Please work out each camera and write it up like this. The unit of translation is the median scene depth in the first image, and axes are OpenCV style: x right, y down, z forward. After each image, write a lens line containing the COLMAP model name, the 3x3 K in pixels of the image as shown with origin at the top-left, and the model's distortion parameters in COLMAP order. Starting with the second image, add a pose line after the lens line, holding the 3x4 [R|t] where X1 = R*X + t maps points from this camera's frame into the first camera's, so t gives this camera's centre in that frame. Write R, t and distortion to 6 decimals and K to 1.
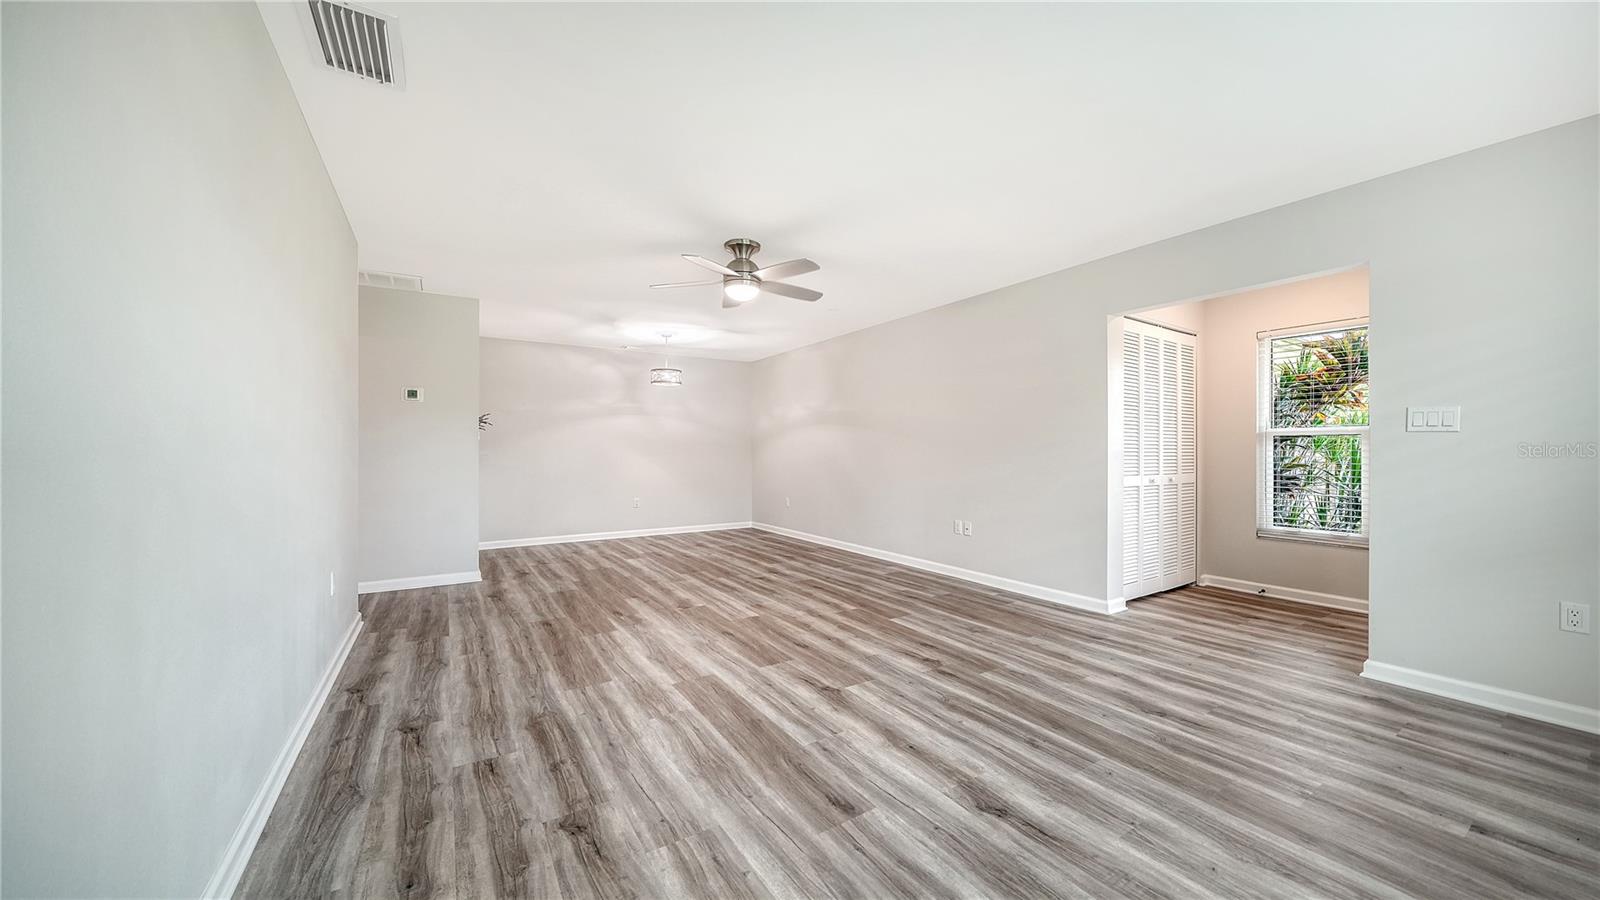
lens RADIAL K [[559.4, 0, 800.0], [0, 559.4, 450.0], [0, 0, 1]] dist [-0.000383, 0.000014]
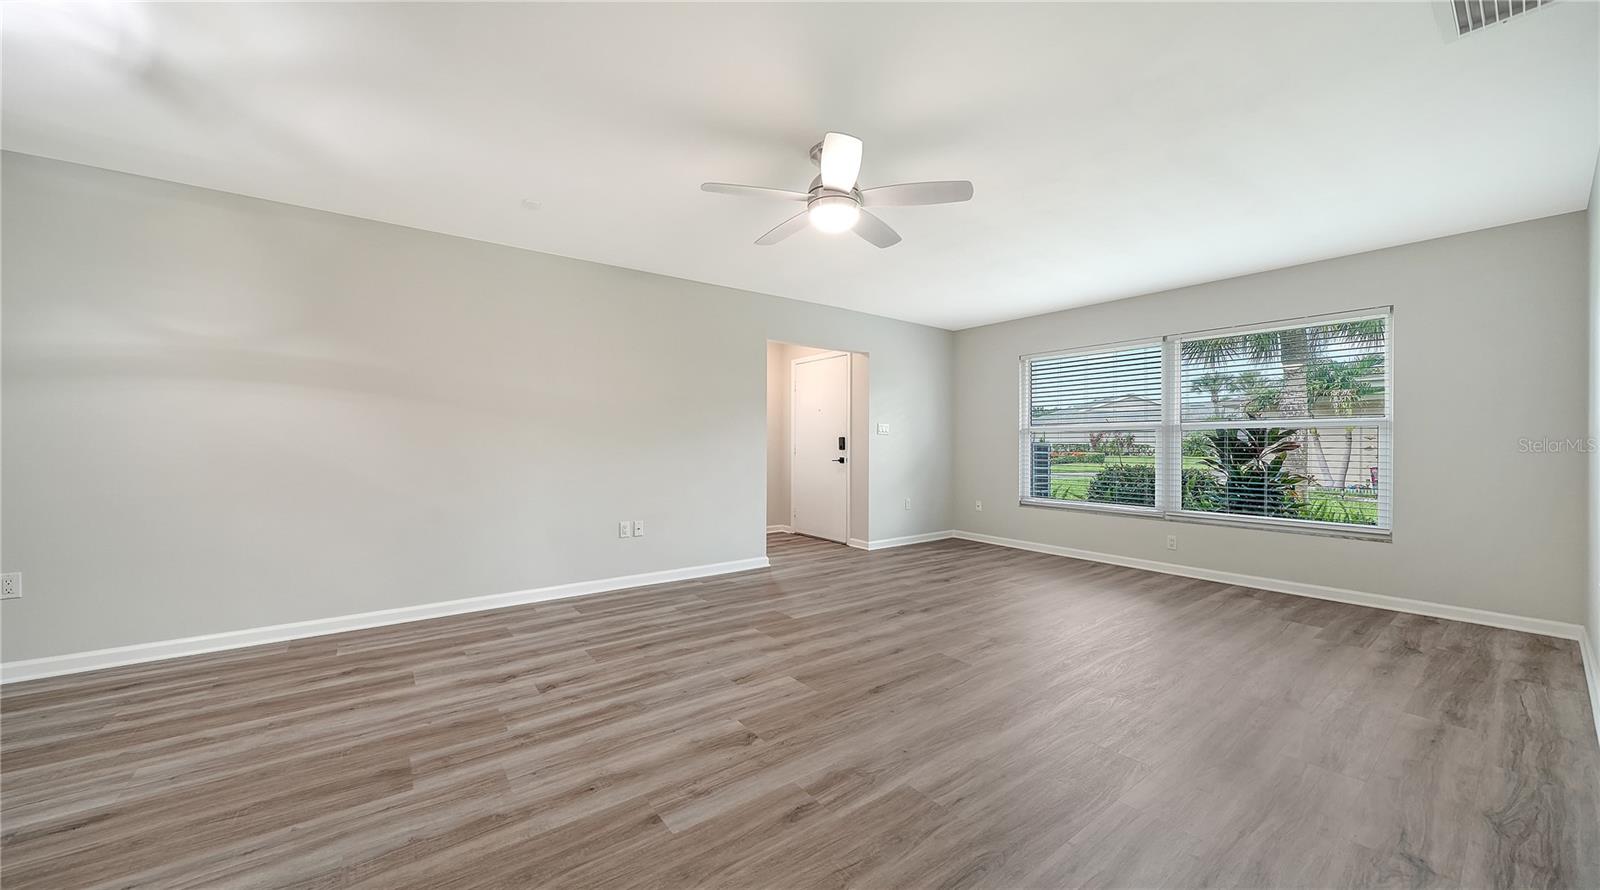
lens RADIAL K [[549.3, 0, 785.2], [0, 549.3, 442.2], [0, 0, 1]] dist [-0.001003, -0.000144]
pose [[-0.059716, 0.000805, 0.998215, -0.950852], [-0.008346, 0.999964, -0.001306, 0.000748], [-0.998181, -0.008409, -0.059707, 1.303427]]
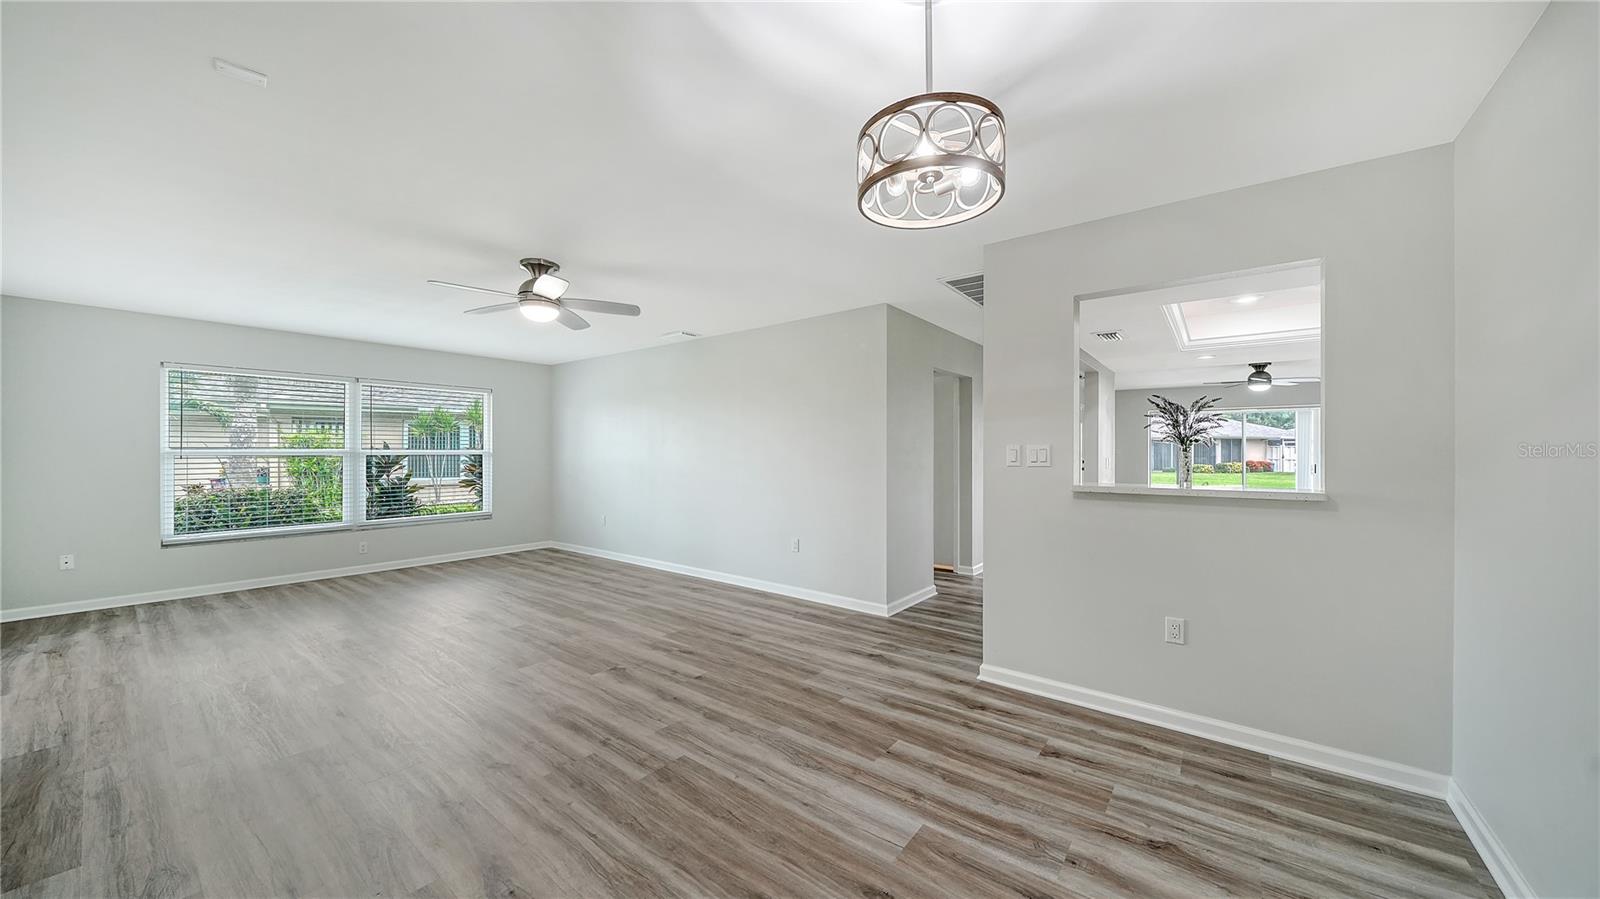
lens RADIAL K [[559.4, 0, 800.0], [0, 559.4, 449.5], [0, 0, 1]] dist [-0.000383, 0.000014]
pose [[-0.945683, -0.003022, -0.325076, -0.252469], [0.001488, 0.999906, -0.013623, -0.036312], [0.325086, -0.013366, -0.945590, 2.430844]]
